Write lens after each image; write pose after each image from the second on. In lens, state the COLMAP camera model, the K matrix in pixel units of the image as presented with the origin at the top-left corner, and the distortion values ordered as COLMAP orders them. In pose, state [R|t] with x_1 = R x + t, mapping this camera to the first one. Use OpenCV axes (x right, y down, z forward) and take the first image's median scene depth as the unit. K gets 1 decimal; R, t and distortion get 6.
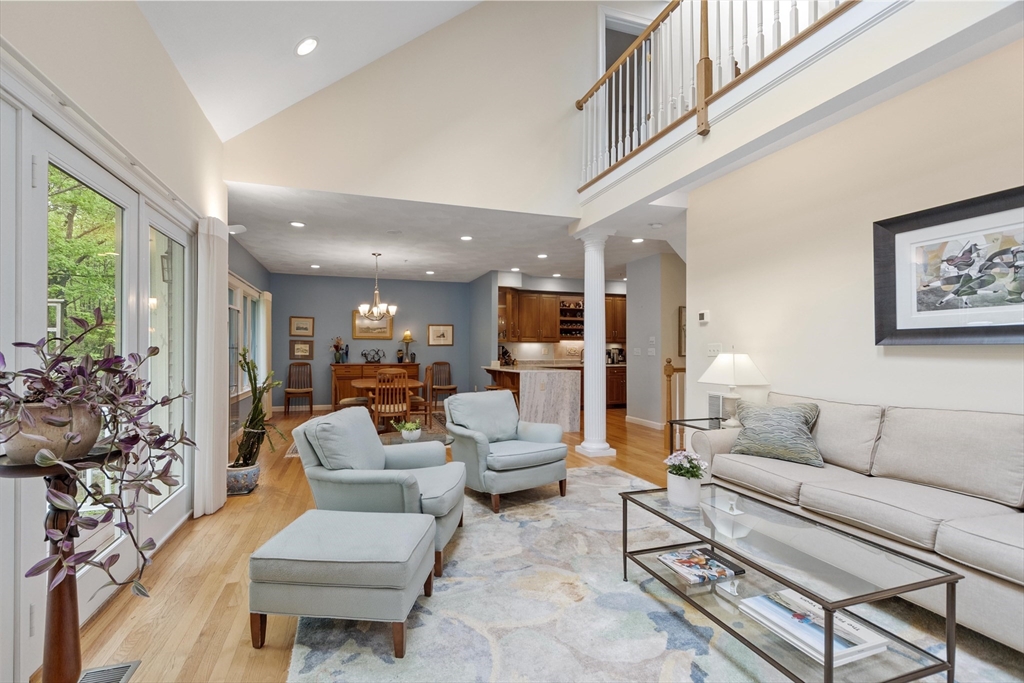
lens RADIAL K [[449.4, 0, 490.4], [0, 449.4, 347.5], [0, 0, 1]] dist [-0.001633, 0.000386]
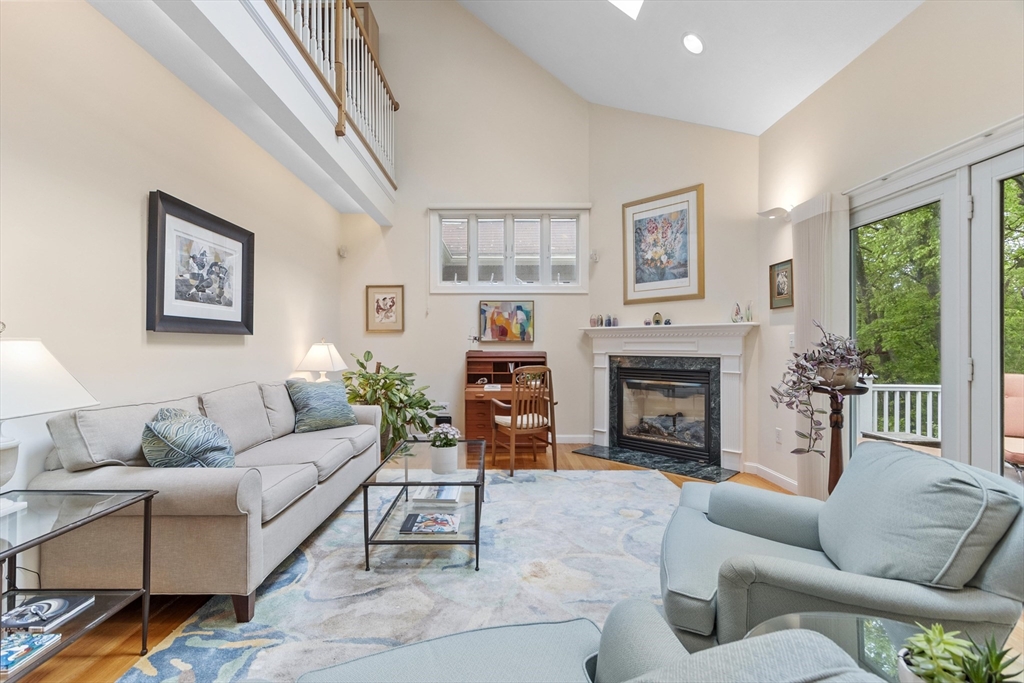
lens RADIAL K [[449.4, 0, 493.5], [0, 449.4, 344.6], [0, 0, 1]] dist [0.001153, -0.000448]
pose [[-0.949920, -0.002176, 0.312487, -0.011669], [-0.004184, 0.999975, -0.005757, 0.007281], [-0.312466, -0.006776, -0.949905, 0.516453]]
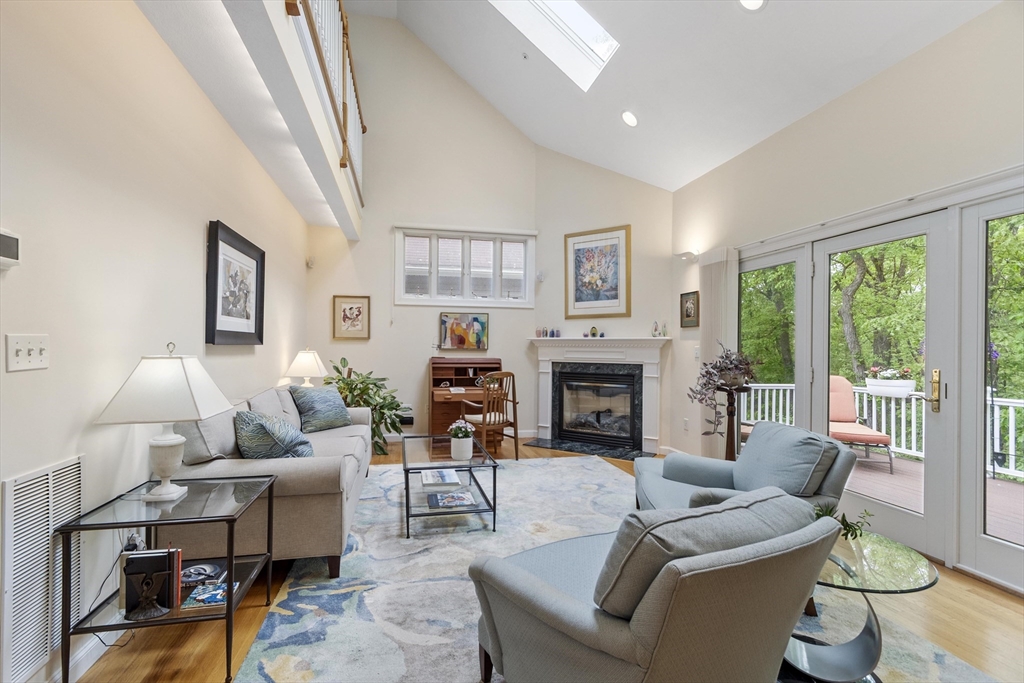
lens RADIAL K [[449.4, 0, 490.4], [0, 449.4, 347.5], [0, 0, 1]] dist [-0.001633, 0.000386]
pose [[-0.993791, -0.010510, 0.110764, 0.046302], [-0.011110, 0.999927, -0.004803, -0.000133], [-0.110706, -0.006004, -0.993835, 0.609665]]
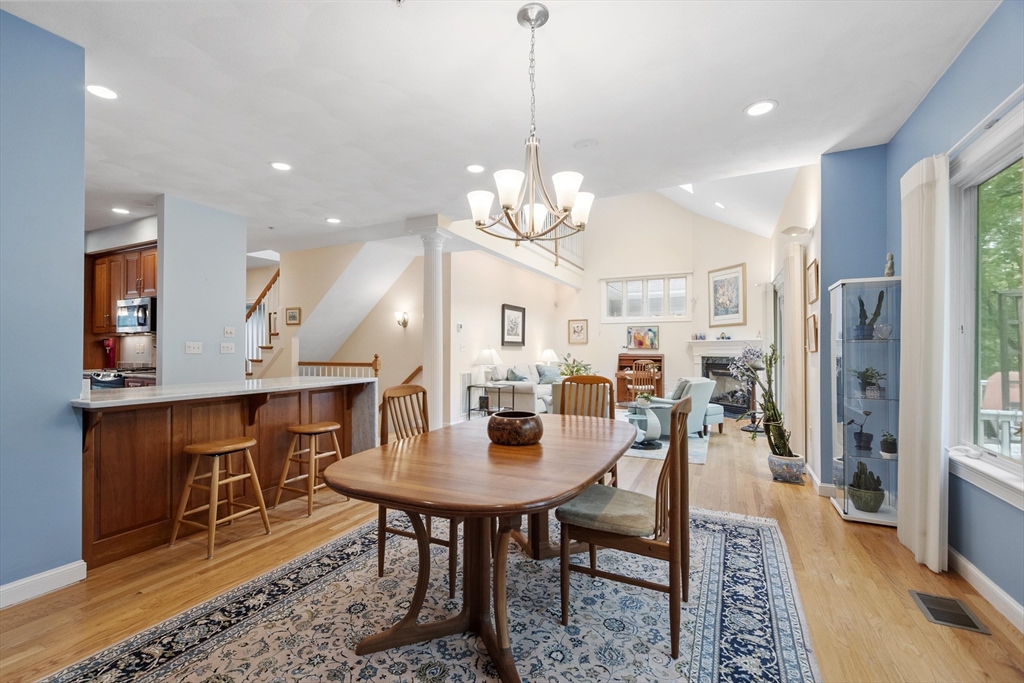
lens RADIAL K [[449.4, 0, 493.5], [0, 449.4, 344.6], [0, 0, 1]] dist [0.001153, -0.000448]
pose [[-0.713675, 0.006333, 0.700448, -0.355428], [-0.007377, 0.999836, -0.016555, 0.010942], [-0.700438, -0.016982, -0.713511, 0.988708]]
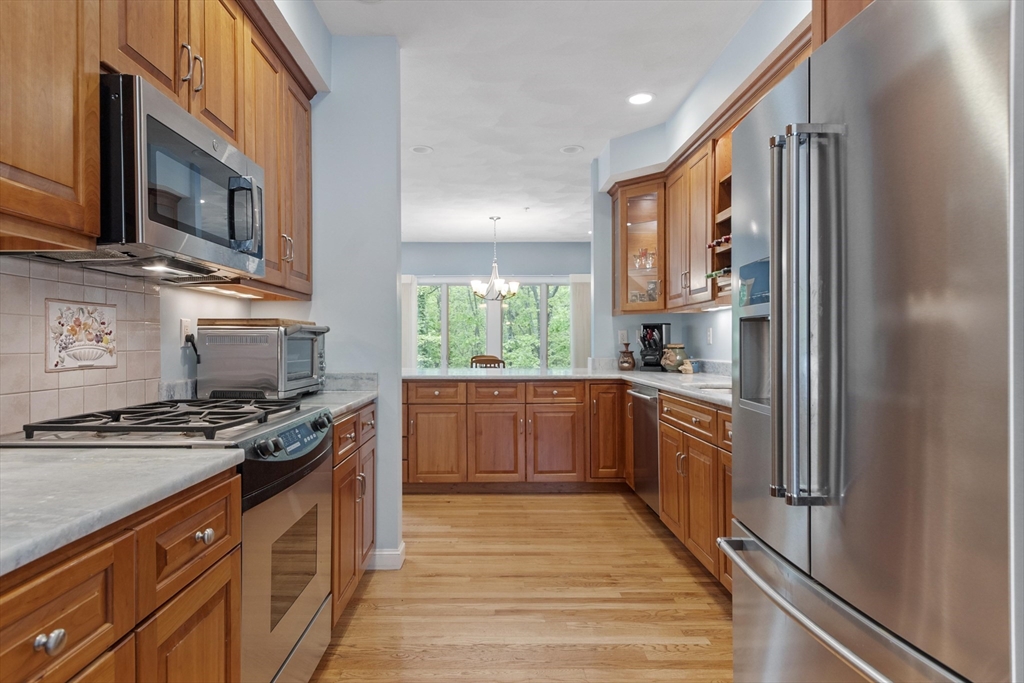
lens RADIAL K [[599.7, 0, 488.7], [0, 599.7, 349.4], [0, 0, 1]] dist [0.001598, 0.000485]
pose [[-0.315721, 0.006237, -0.948832, 0.604569], [0.007276, 0.999965, 0.004152, 0.017016], [0.948824, -0.005593, -0.315755, 1.056894]]
